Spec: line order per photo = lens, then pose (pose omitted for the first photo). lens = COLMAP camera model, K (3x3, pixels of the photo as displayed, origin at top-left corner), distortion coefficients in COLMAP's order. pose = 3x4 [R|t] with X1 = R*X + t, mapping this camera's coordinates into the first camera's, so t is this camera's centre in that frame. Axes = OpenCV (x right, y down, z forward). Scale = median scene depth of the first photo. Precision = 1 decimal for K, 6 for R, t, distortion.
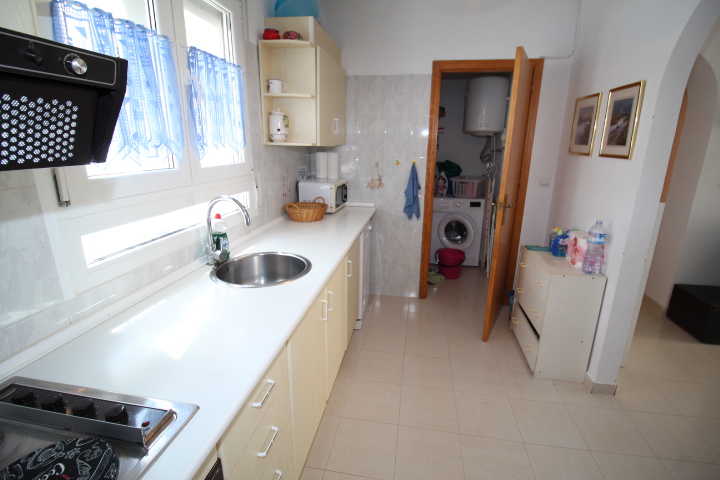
lens RADIAL K [[332.6, 0, 363.7], [0, 332.6, 236.7], [0, 0, 1]] dist [-0.004990, -0.009709]
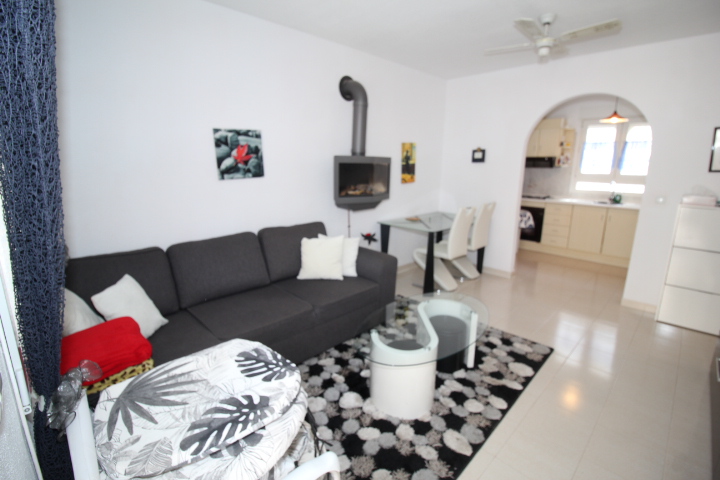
lens RADIAL K [[332.6, 0, 364.4], [0, 332.6, 233.8], [0, 0, 1]] dist [-0.004990, -0.009709]
pose [[-0.579151, 0.154286, -0.800487, 2.090048], [-0.236769, 0.907767, 0.346266, -0.108950], [0.780080, 0.390071, -0.489204, 0.455569]]
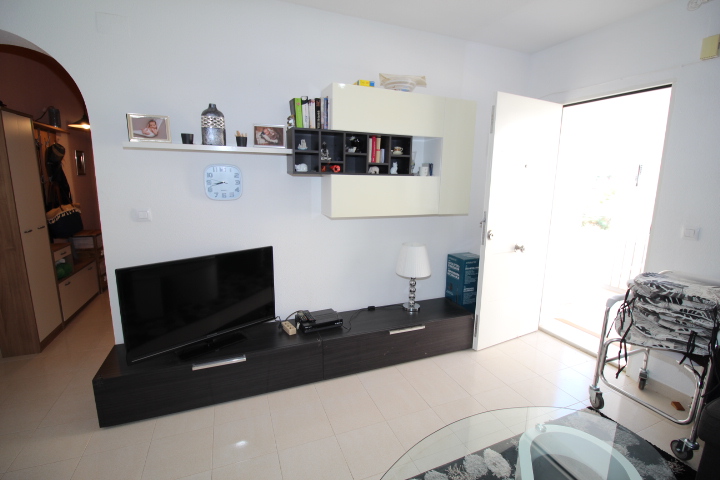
lens RADIAL K [[332.6, 0, 358.2], [0, 332.6, 238.6], [0, 0, 1]] dist [-0.004990, -0.009709]
pose [[0.850952, -0.088610, 0.517715, 1.065801], [0.134872, 0.989480, -0.052329, 0.017035], [-0.507632, 0.114355, 0.853951, 0.013195]]
